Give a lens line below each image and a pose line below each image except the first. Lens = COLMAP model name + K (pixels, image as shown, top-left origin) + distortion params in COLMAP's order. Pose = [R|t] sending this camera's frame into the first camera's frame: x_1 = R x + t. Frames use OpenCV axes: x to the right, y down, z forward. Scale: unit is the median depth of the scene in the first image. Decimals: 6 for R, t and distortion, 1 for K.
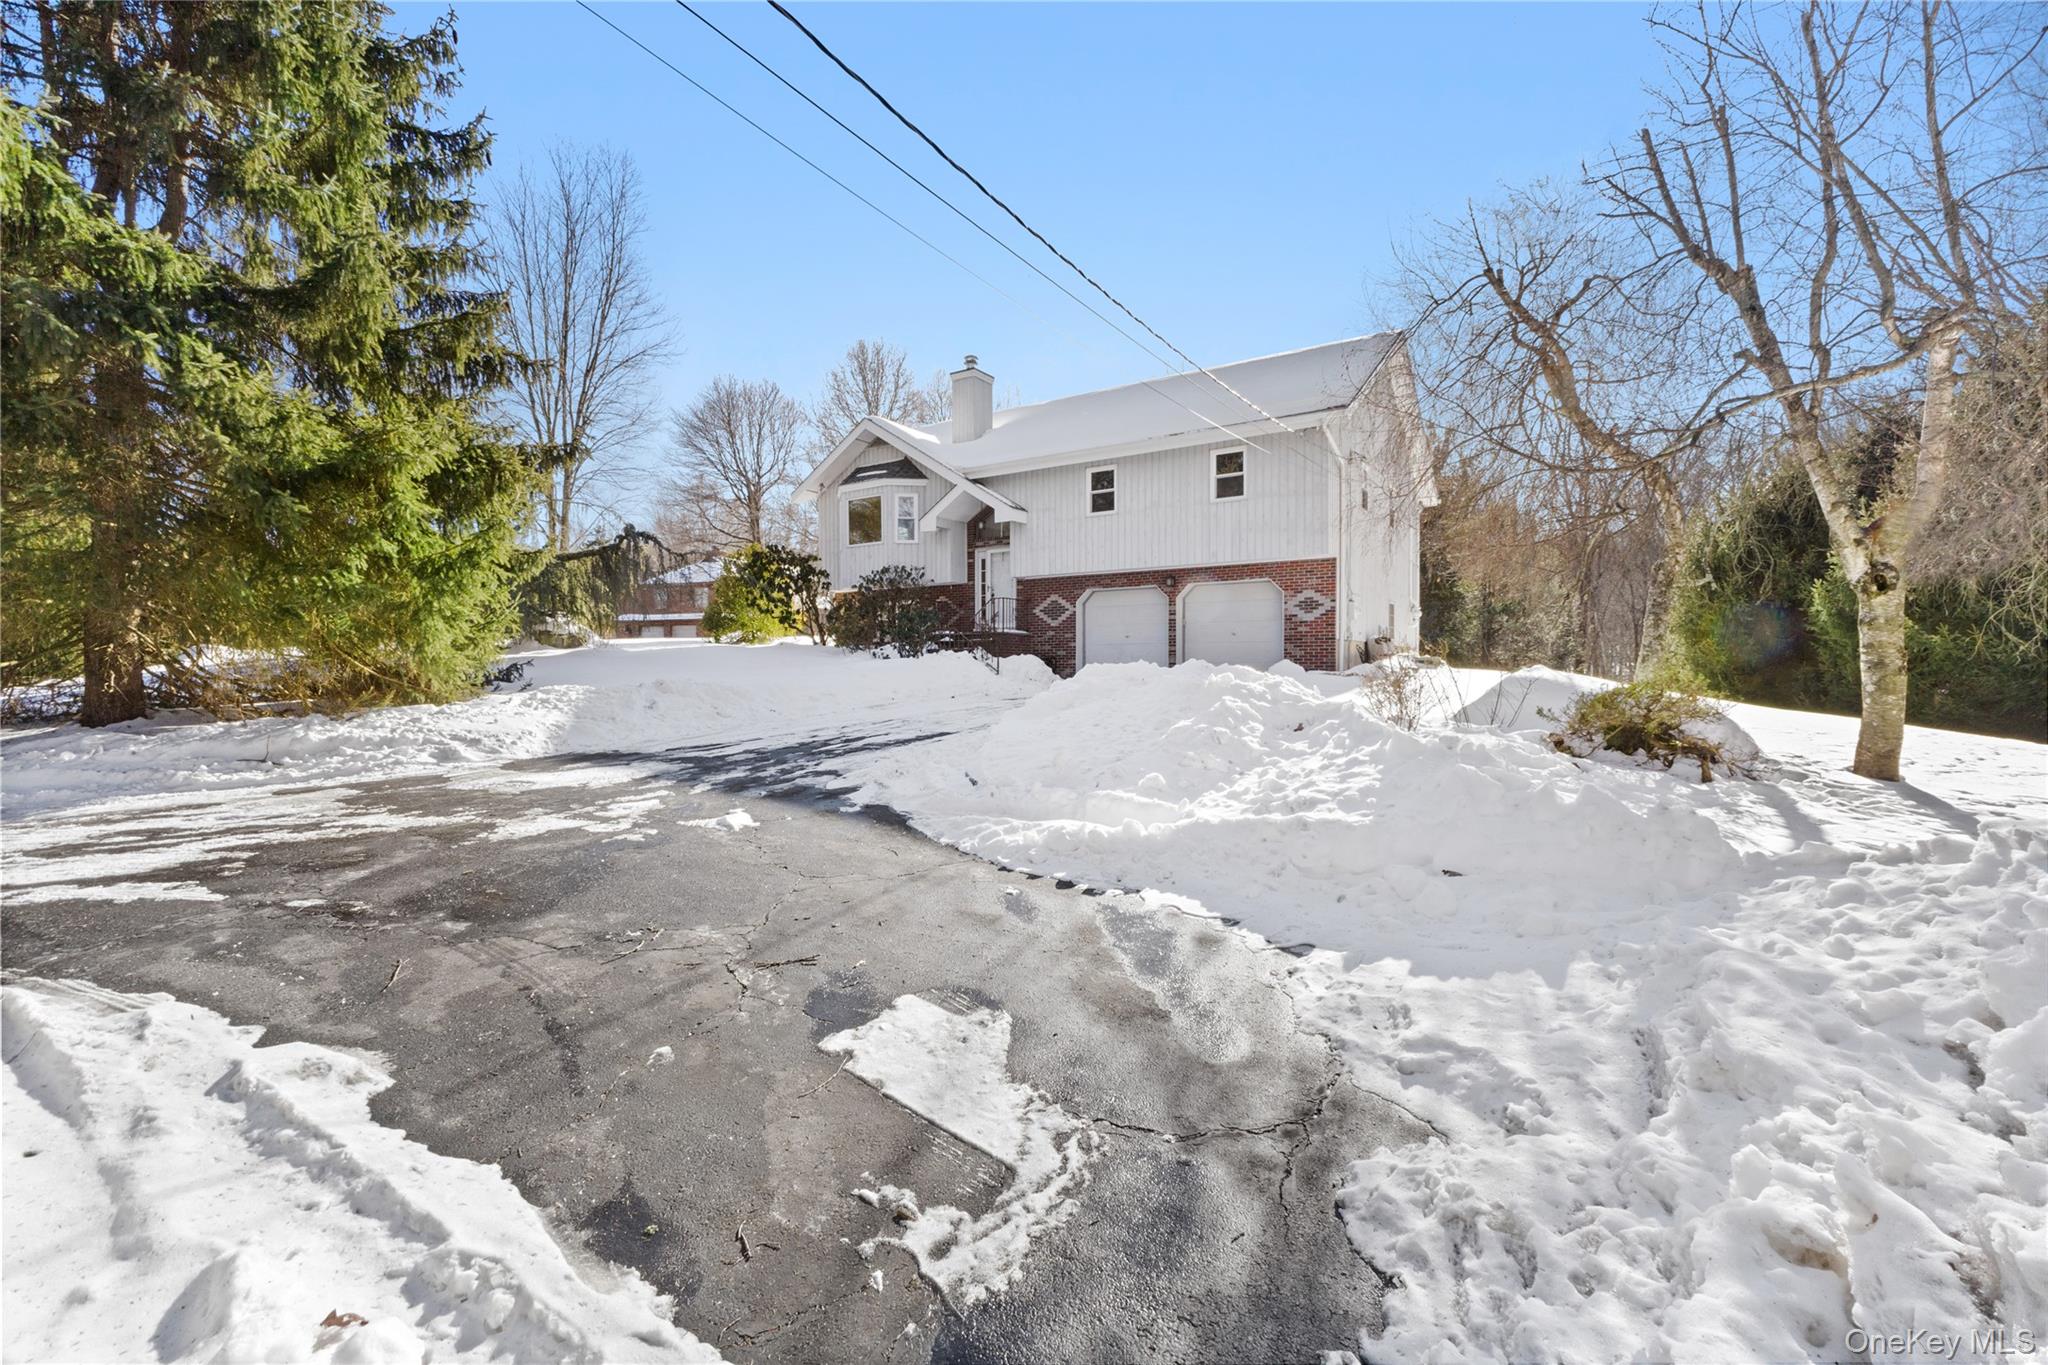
lens RADIAL K [[889.4, 0, 1024.3], [0, 889.4, 695.8], [0, 0, 1]] dist [0.004876, 0.000224]
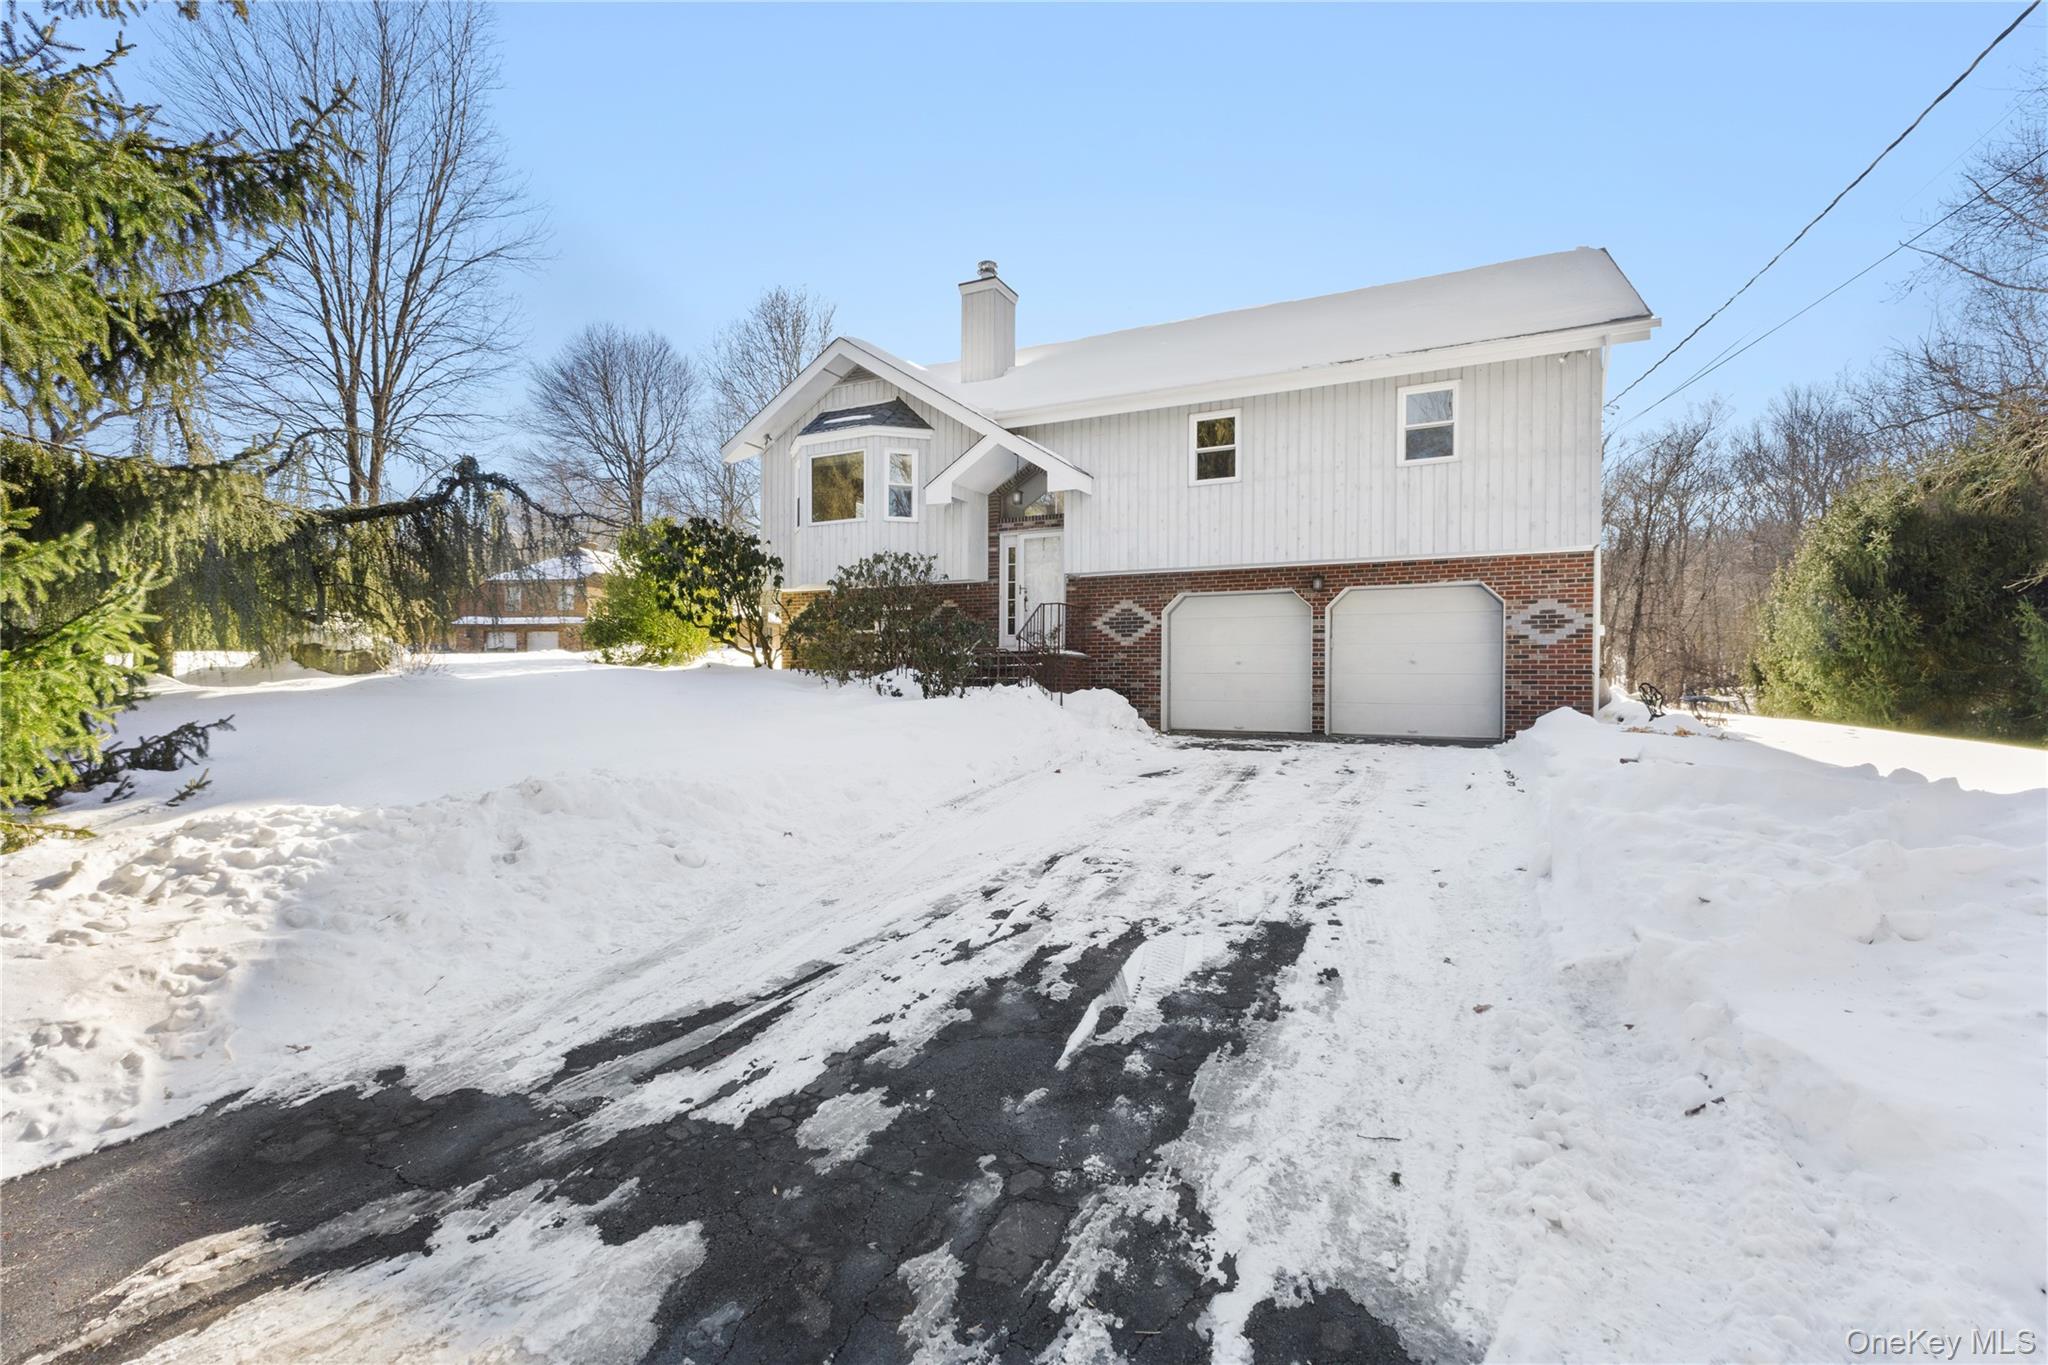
lens RADIAL K [[916.2, 0, 1017.4], [0, 916.2, 689.9], [0, 0, 1]] dist [0.016334, -0.000168]
pose [[0.993178, 0.007262, 0.116380, -0.126710], [-0.005146, 0.999816, -0.018469, -0.029361], [-0.116493, 0.017744, 0.993033, 0.293879]]
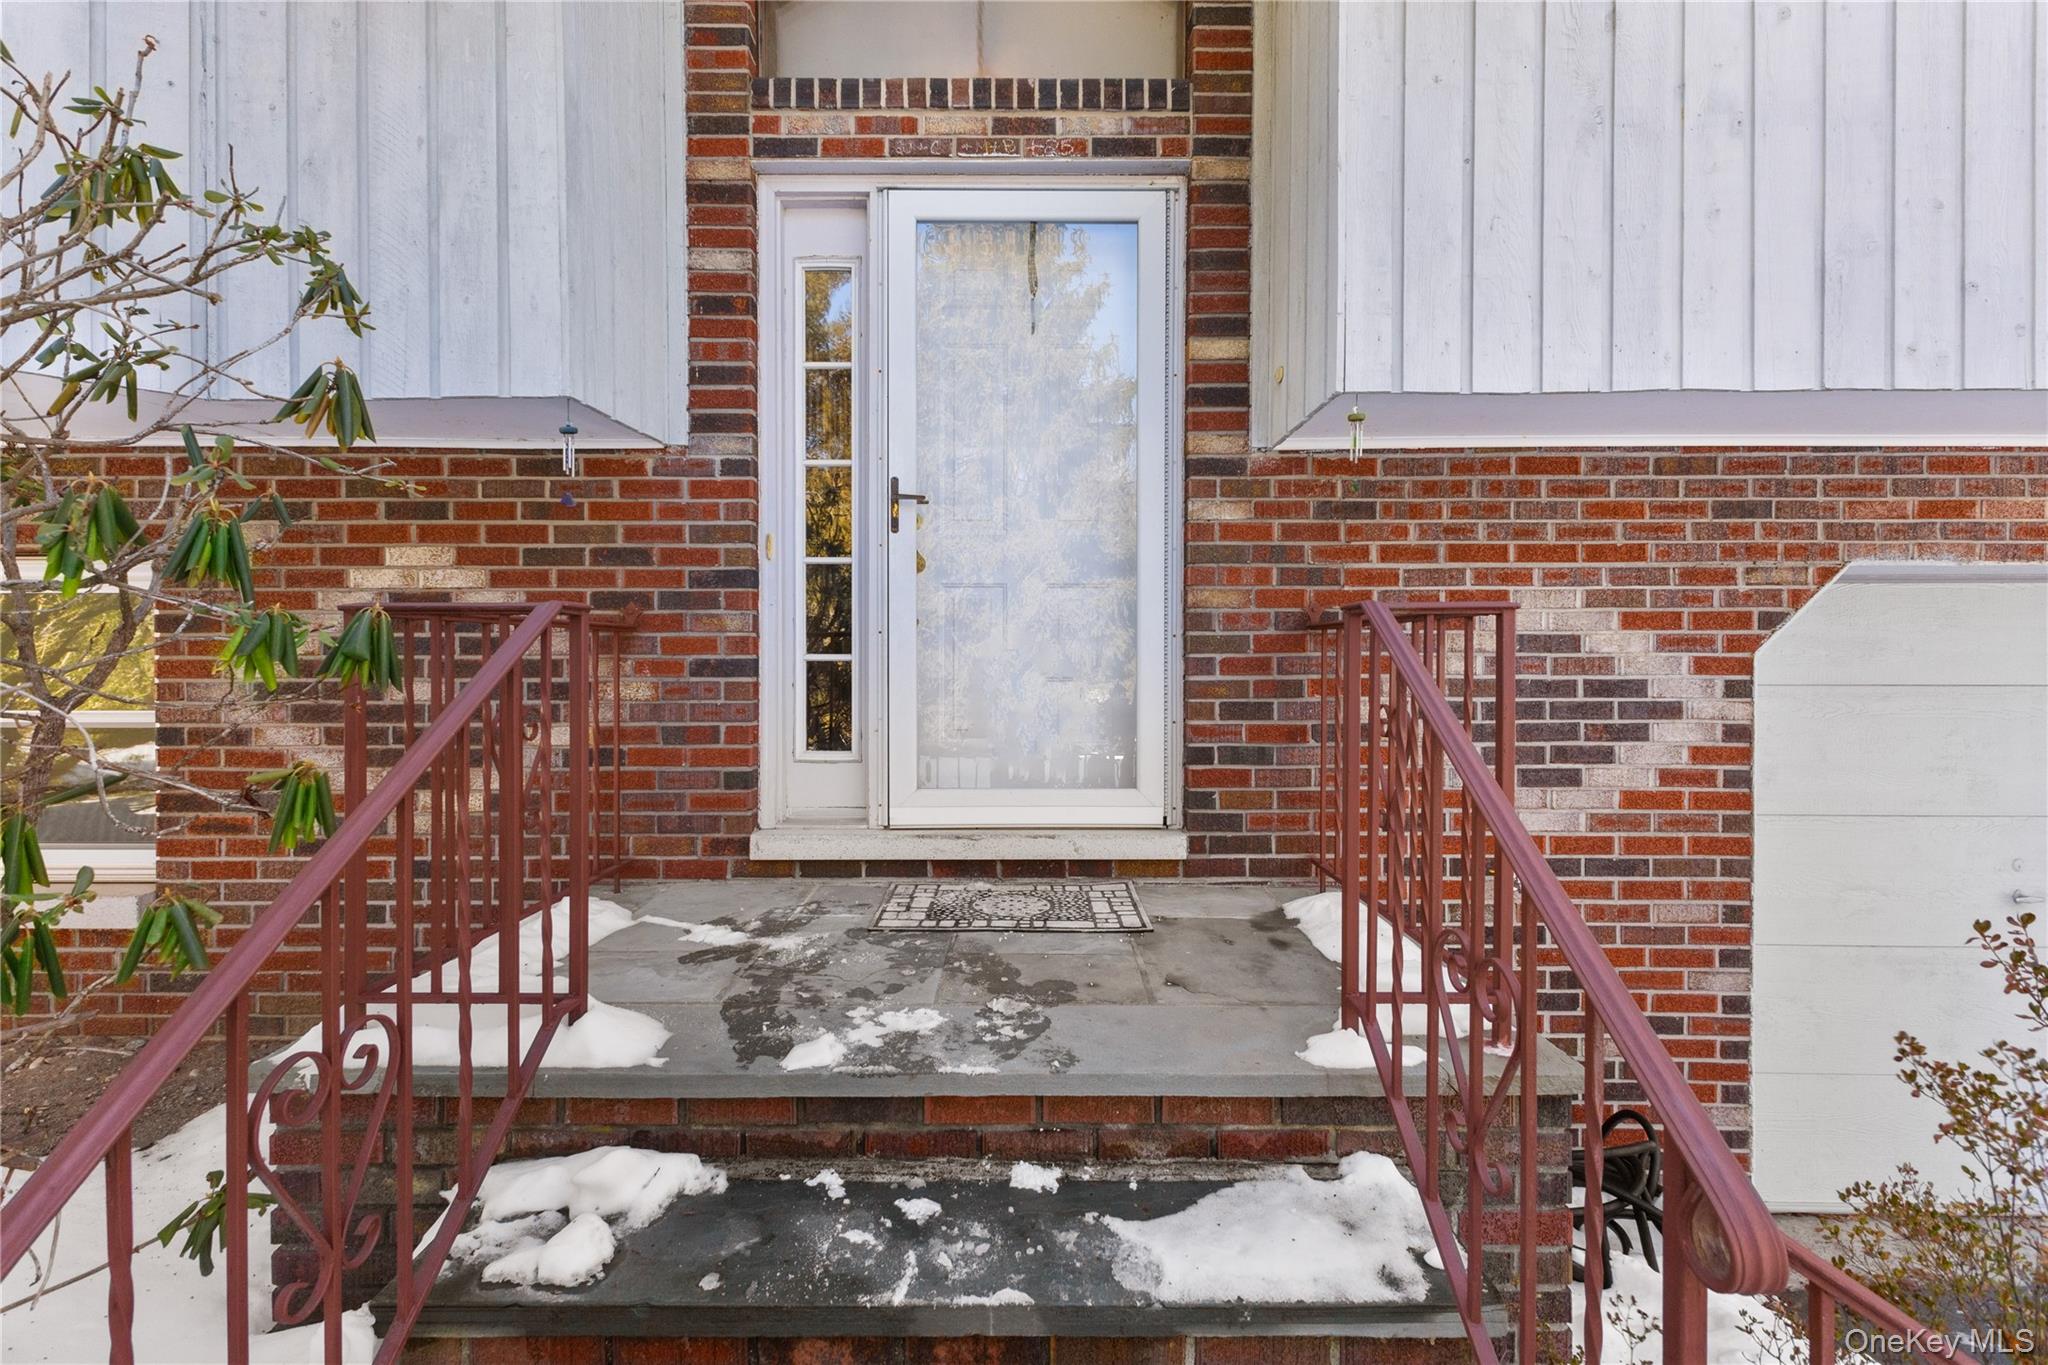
lens RADIAL K [[888.3, 0, 1021.3], [0, 888.3, 687.4], [0, 0, 1]] dist [0.007139, -0.000092]
pose [[0.830941, -0.003389, 0.556350, -0.095100], [0.011588, 0.999870, -0.011217, -0.094749], [-0.556240, 0.015767, 0.830872, 0.898067]]
